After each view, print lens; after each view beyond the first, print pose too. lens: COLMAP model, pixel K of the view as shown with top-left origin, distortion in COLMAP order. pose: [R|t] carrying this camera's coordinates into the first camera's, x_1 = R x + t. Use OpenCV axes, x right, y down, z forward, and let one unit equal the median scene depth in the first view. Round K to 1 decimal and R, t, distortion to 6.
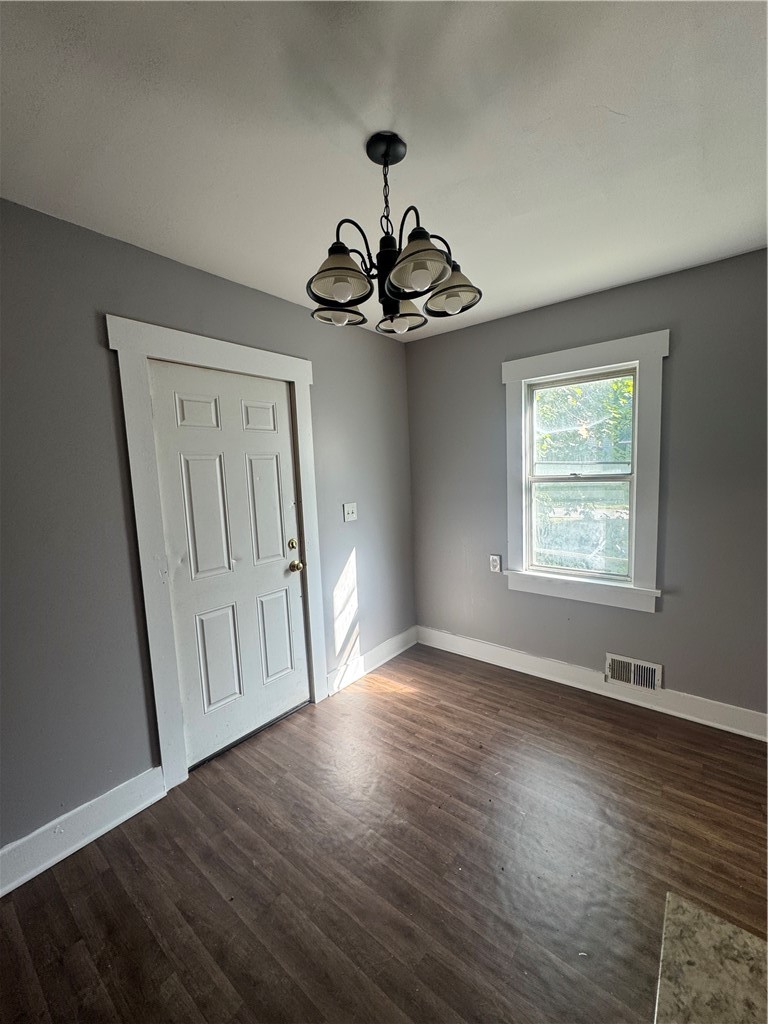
lens RADIAL K [[413.2, 0, 383.3], [0, 413.2, 514.9], [0, 0, 1]] dist [0.000778, 0.001121]
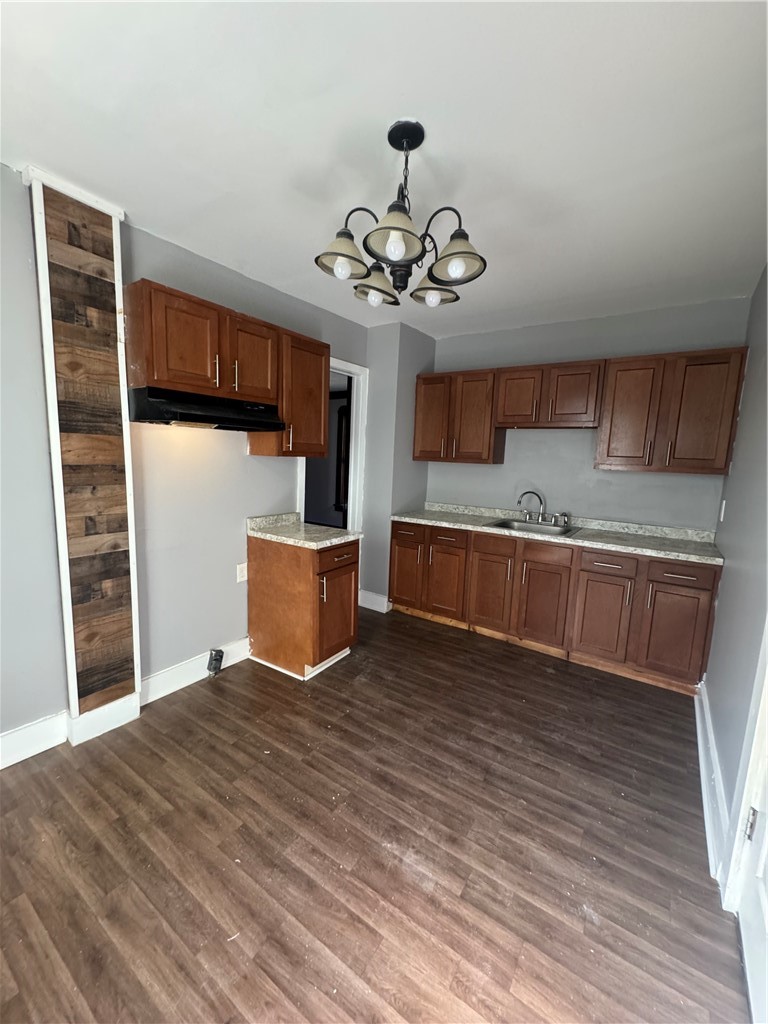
lens RADIAL K [[413.2, 0, 383.2], [0, 413.2, 512.7], [0, 0, 1]] dist [0.000778, 0.001121]
pose [[-0.996930, 0.010812, -0.077546, 0.126743], [-0.008321, 0.970179, 0.242246, -0.143116], [0.077852, 0.242147, -0.967111, 1.828112]]
